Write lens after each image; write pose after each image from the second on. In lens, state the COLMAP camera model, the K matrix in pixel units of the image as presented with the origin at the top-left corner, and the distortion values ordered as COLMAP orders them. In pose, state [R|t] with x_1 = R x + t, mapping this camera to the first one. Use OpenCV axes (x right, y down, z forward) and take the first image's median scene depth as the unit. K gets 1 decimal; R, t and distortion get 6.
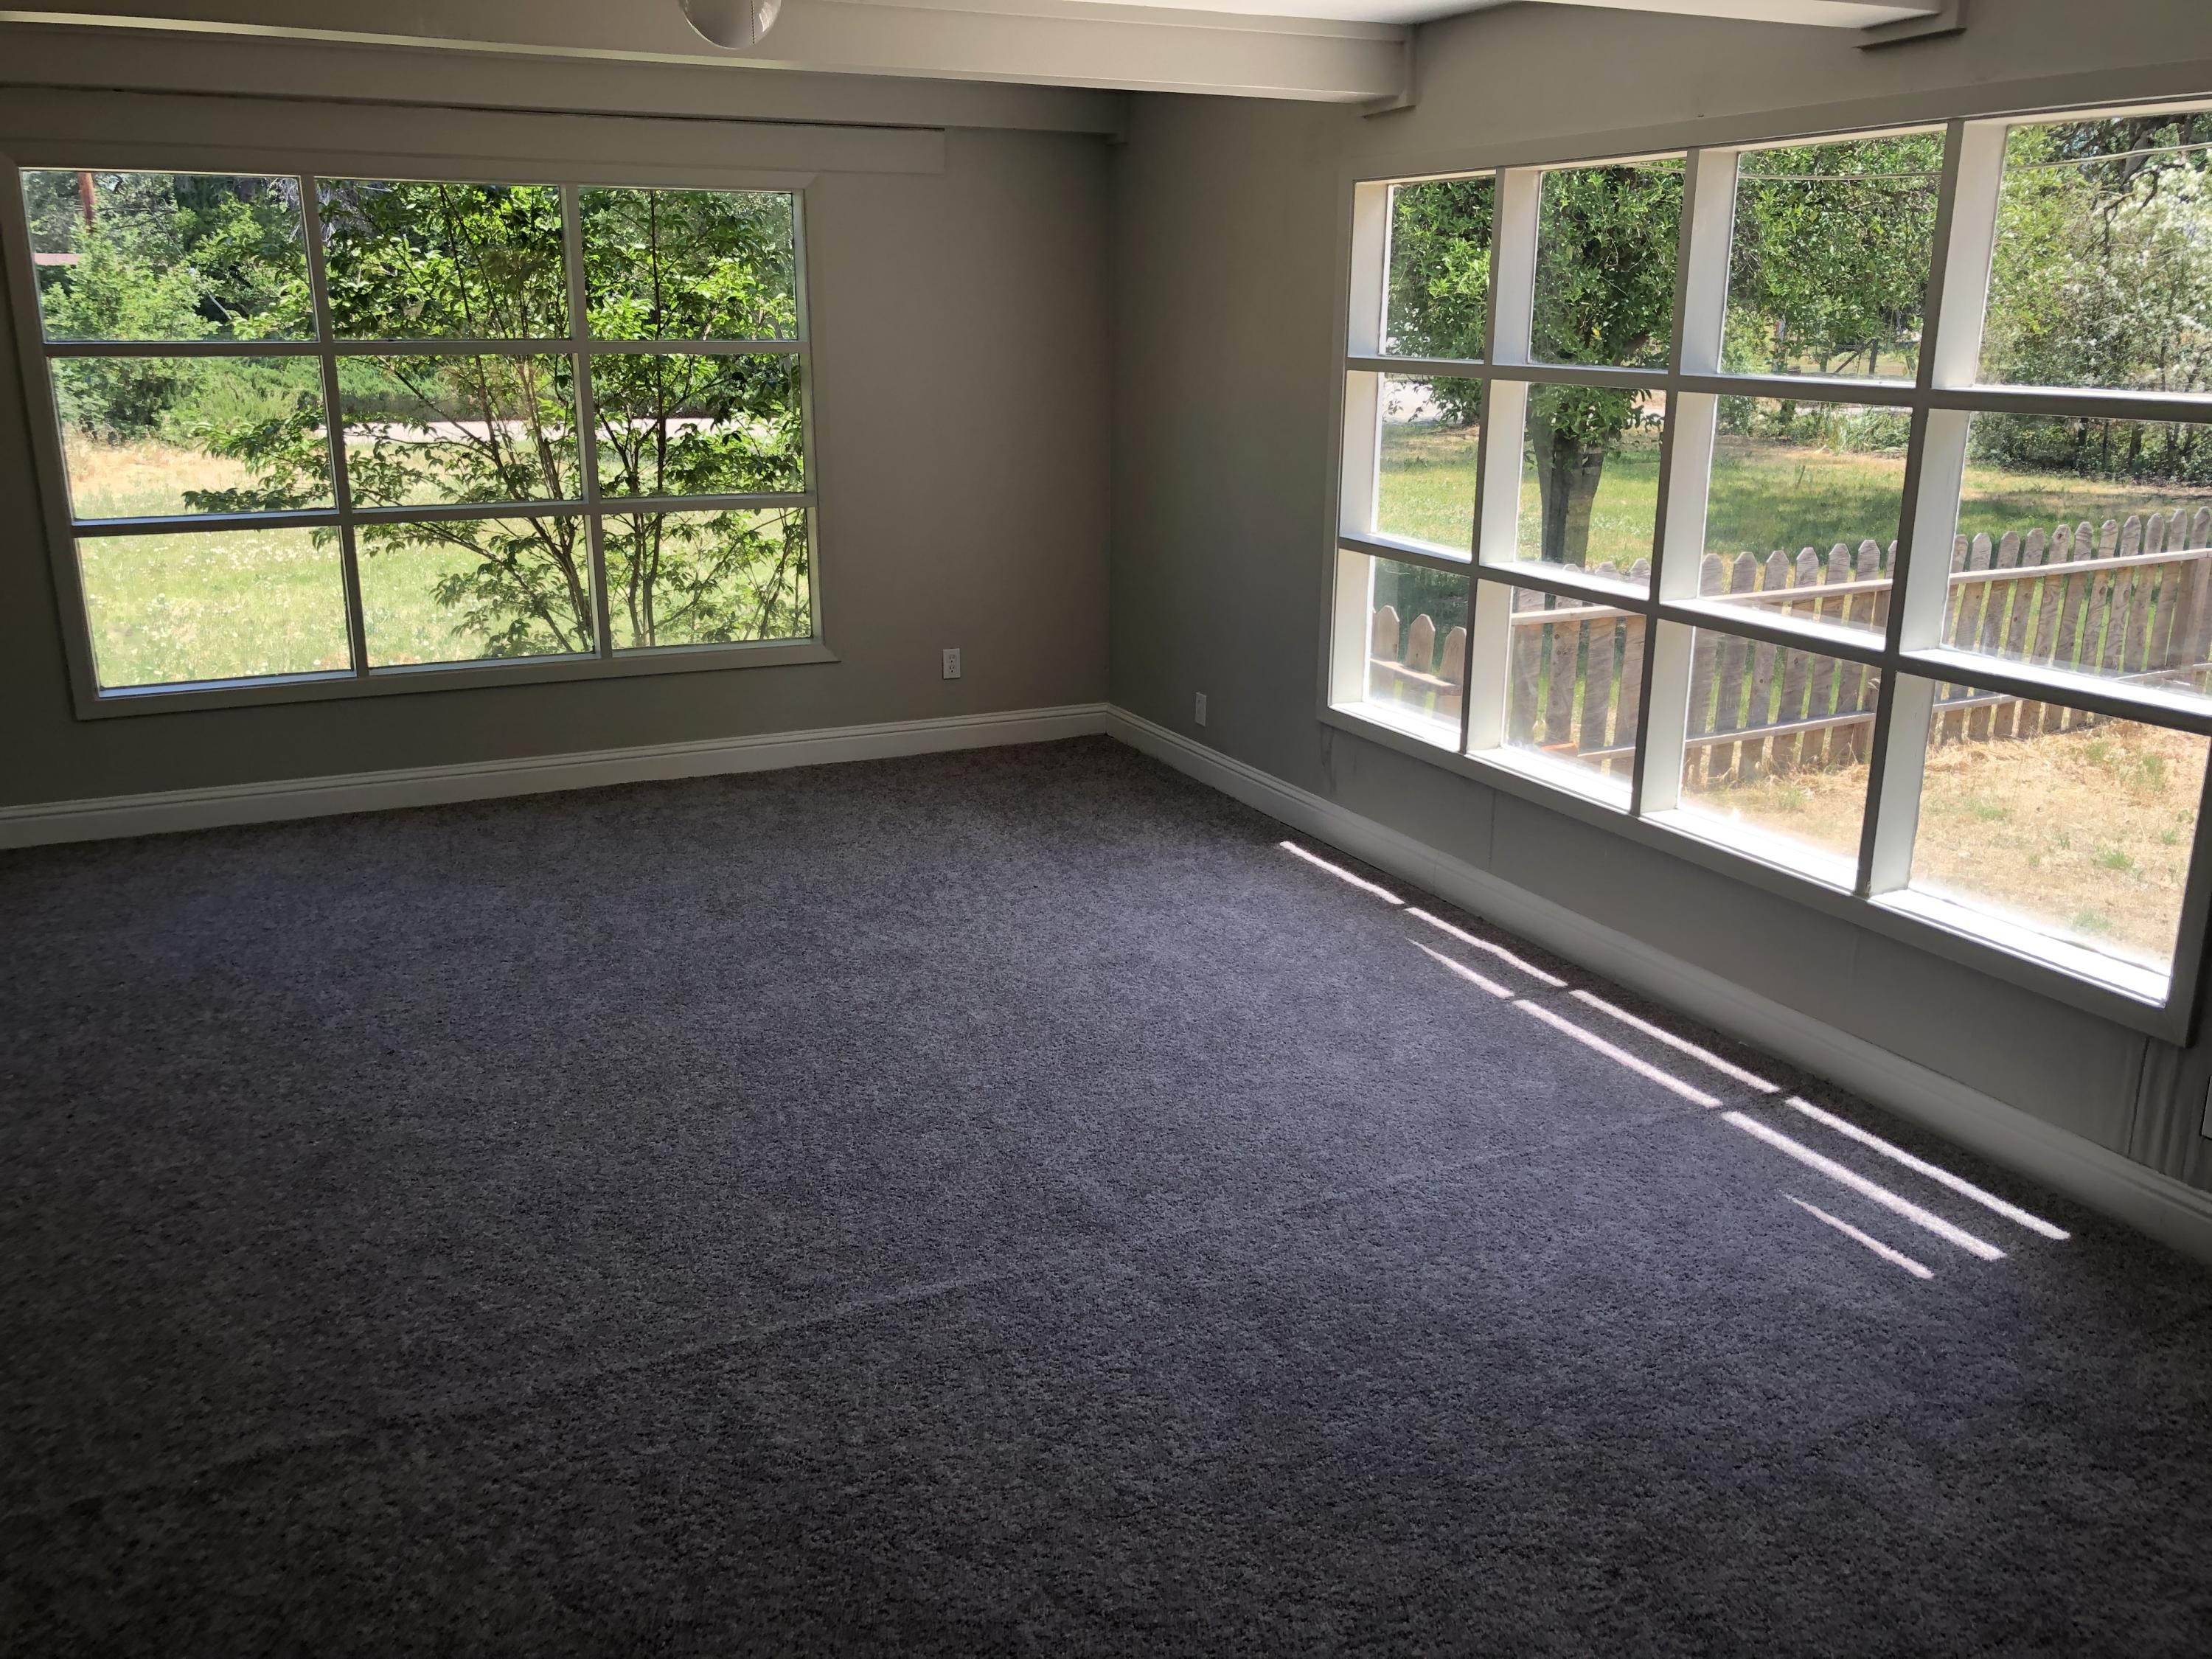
lens RADIAL K [[1809.8, 0, 1100.4], [0, 1809.8, 816.6], [0, 0, 1]] dist [0.031226, -0.021652]
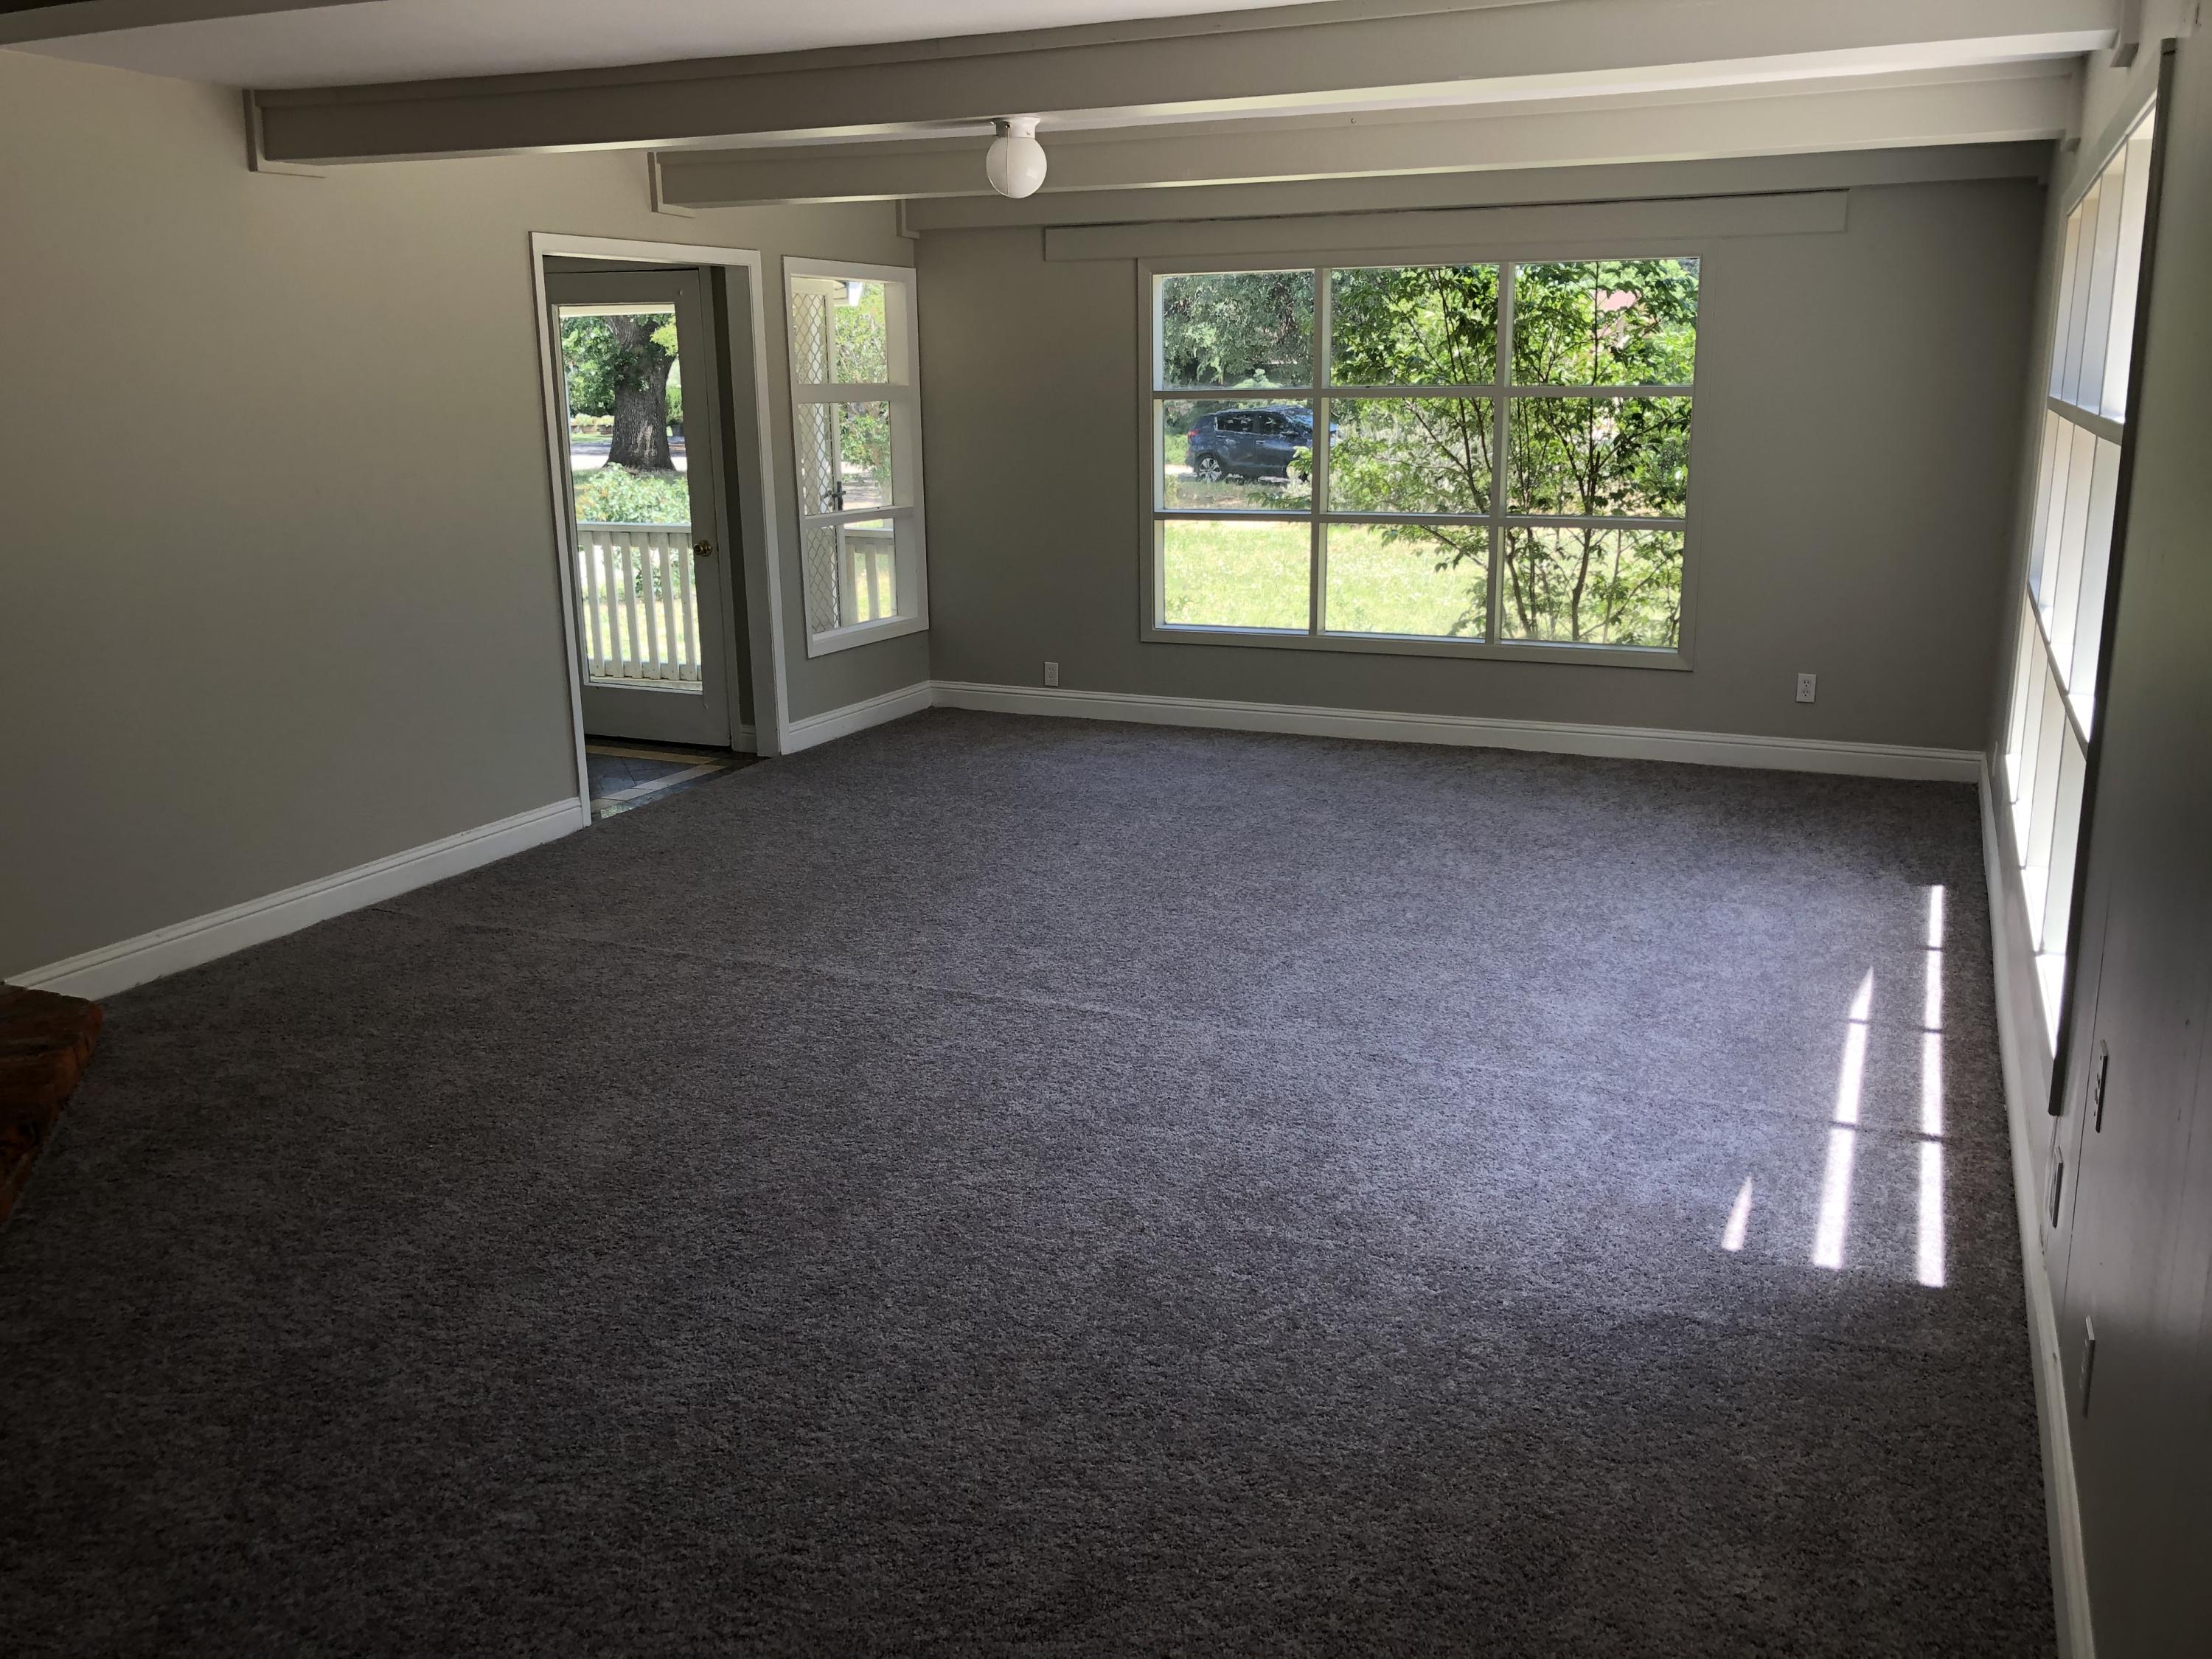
lens RADIAL K [[1809.8, 0, 1100.4], [0, 1809.8, 816.6], [0, 0, 1]] dist [0.031226, -0.021652]
pose [[0.645732, 0.172955, -0.743718, 0.616908], [-0.198682, 0.978517, 0.055054, 0.015217], [0.737262, 0.112213, 0.666222, 0.001796]]
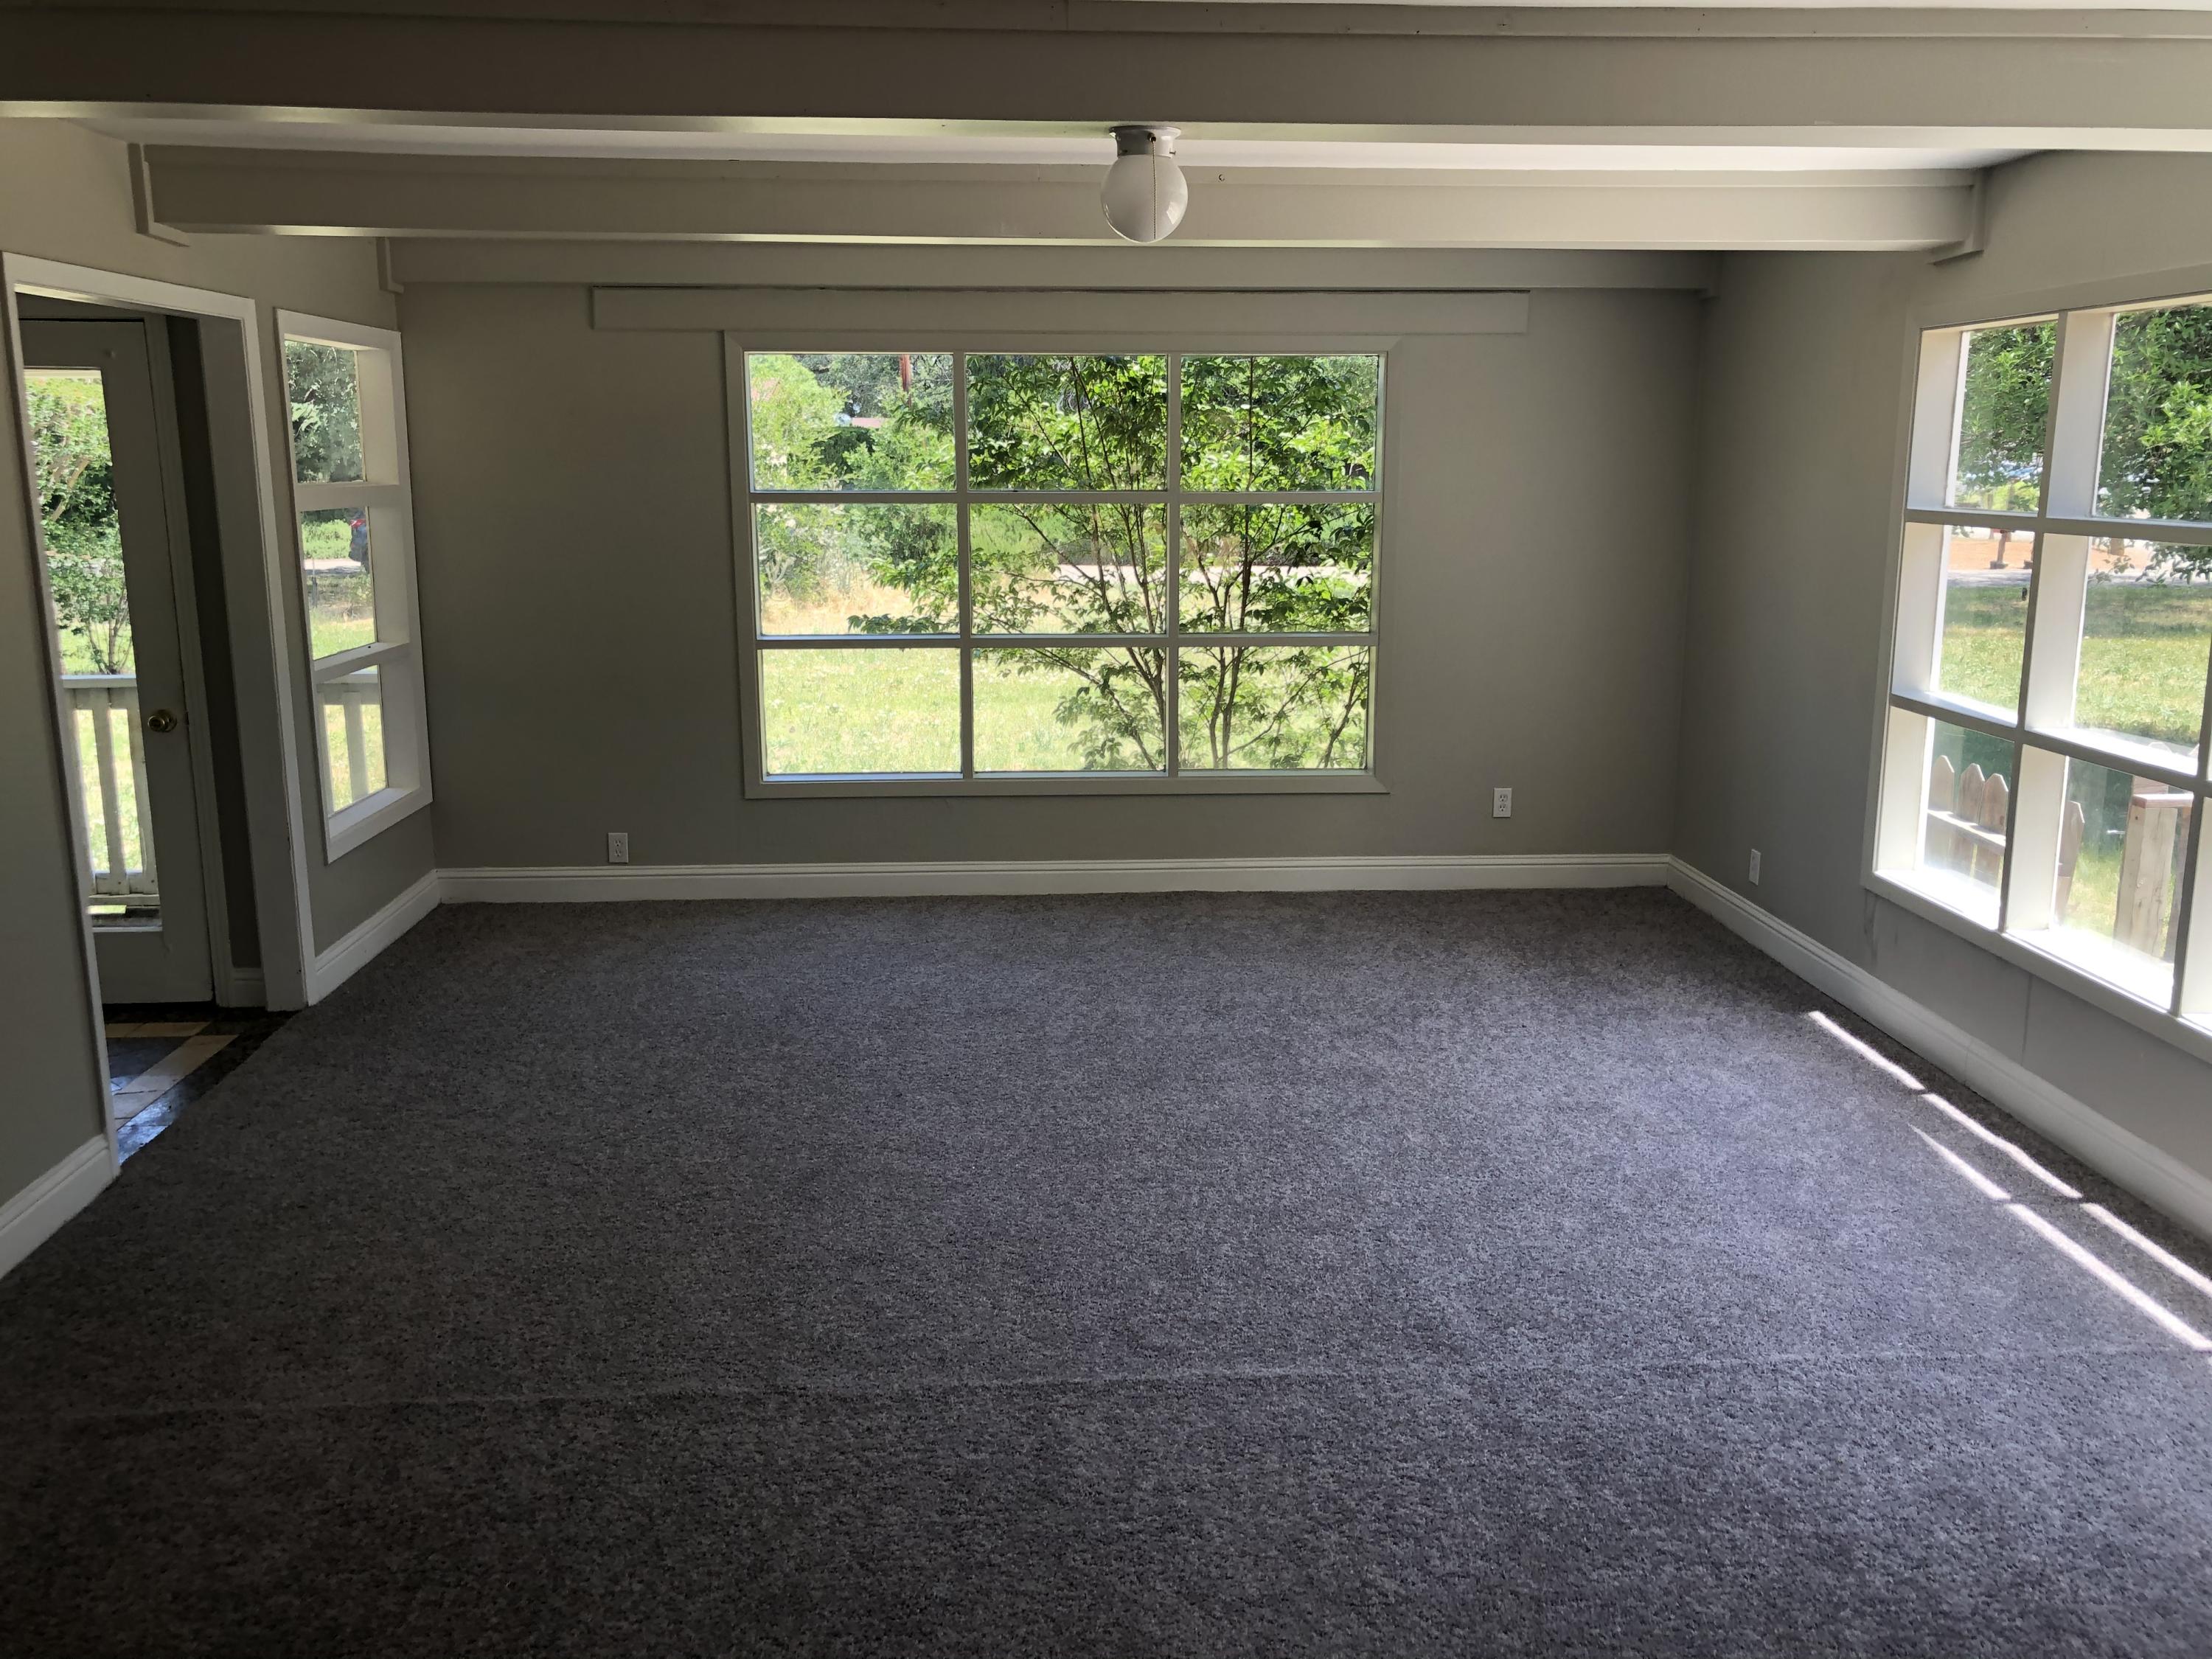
lens RADIAL K [[1809.8, 0, 1100.4], [0, 1809.8, 816.6], [0, 0, 1]] dist [0.031226, -0.021652]
pose [[0.926074, 0.070932, -0.370616, 0.117525], [-0.100084, 0.993168, -0.060002, 0.007945], [0.363827, 0.092659, 0.926846, -0.028196]]
